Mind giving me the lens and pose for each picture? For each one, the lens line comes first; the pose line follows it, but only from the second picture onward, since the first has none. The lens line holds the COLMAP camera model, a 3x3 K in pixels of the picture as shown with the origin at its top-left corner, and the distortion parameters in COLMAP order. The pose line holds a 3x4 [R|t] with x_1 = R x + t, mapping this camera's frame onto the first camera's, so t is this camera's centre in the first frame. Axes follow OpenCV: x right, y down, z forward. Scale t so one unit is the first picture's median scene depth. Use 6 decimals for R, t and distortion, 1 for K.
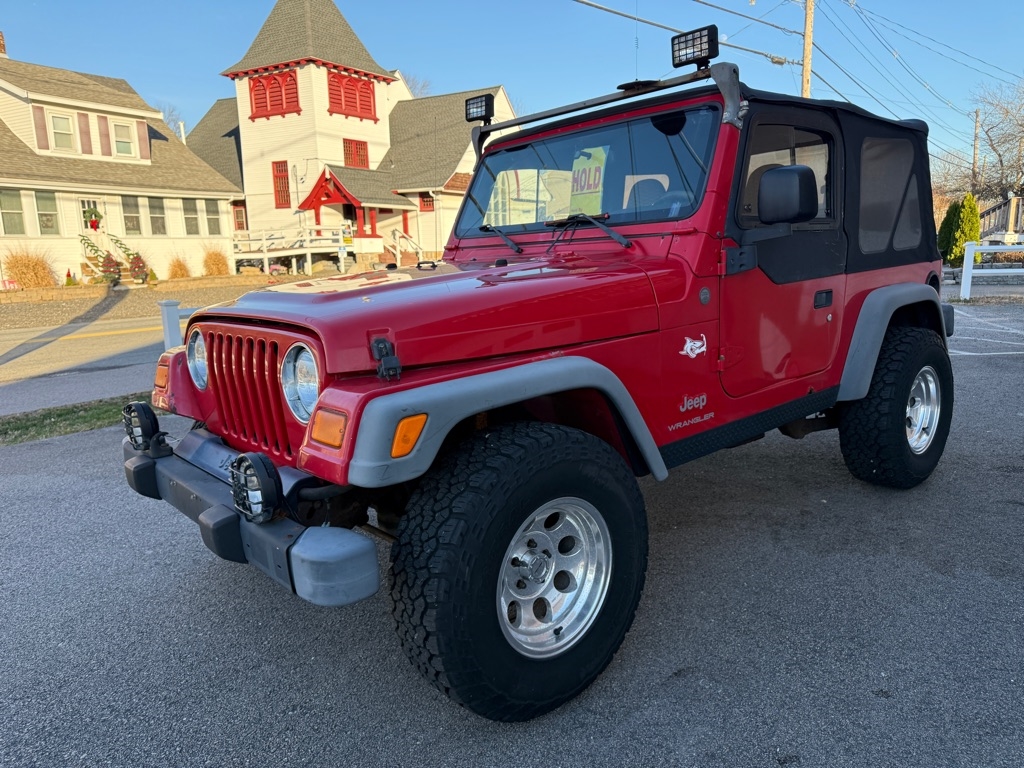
lens RADIAL K [[735.3, 0, 518.6], [0, 735.3, 384.1], [0, 0, 1]] dist [0.019123, -0.025216]
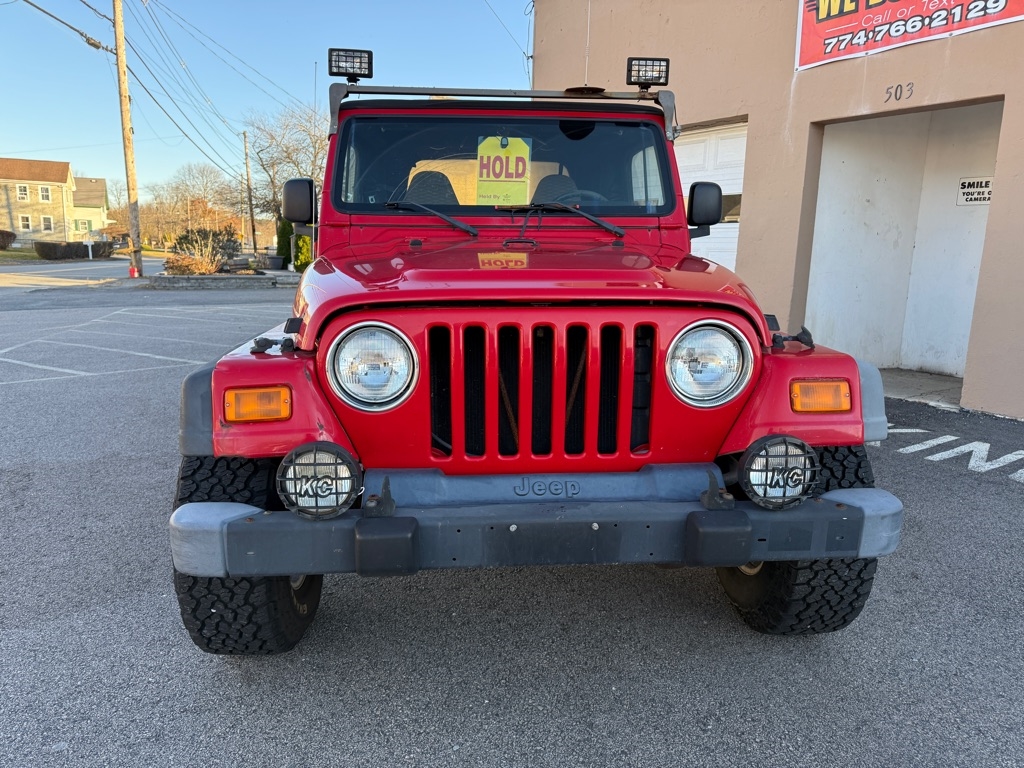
lens RADIAL K [[735.3, 0, 508.9], [0, 735.3, 384.7], [0, 0, 1]] dist [0.019123, -0.025216]
pose [[0.585997, -0.104580, 0.803537, -0.450993], [0.110670, 0.992674, 0.048487, -0.017990], [-0.802720, 0.060515, 0.593277, 0.248698]]
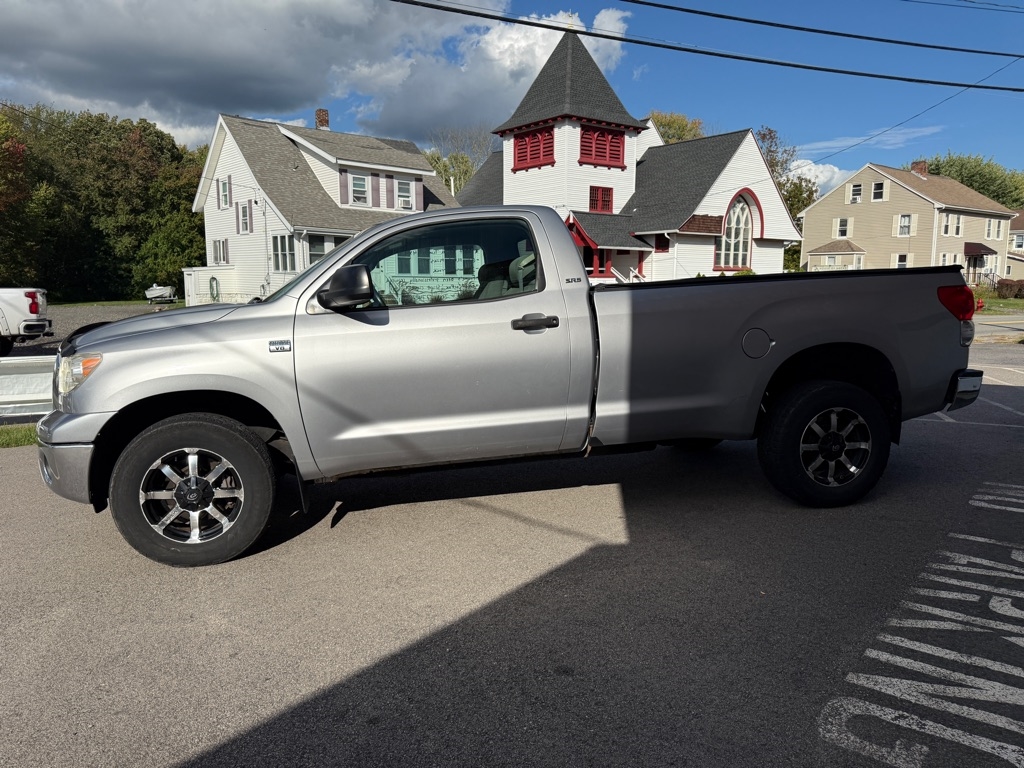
lens RADIAL K [[735.3, 0, 519.7], [0, 735.3, 394.2], [0, 0, 1]] dist [0.019123, -0.025216]
pose [[0.936911, 0.075146, -0.341396, 0.058691], [-0.085767, 0.996185, -0.016100, -0.001545], [0.338884, 0.044364, 0.939782, -0.041082]]
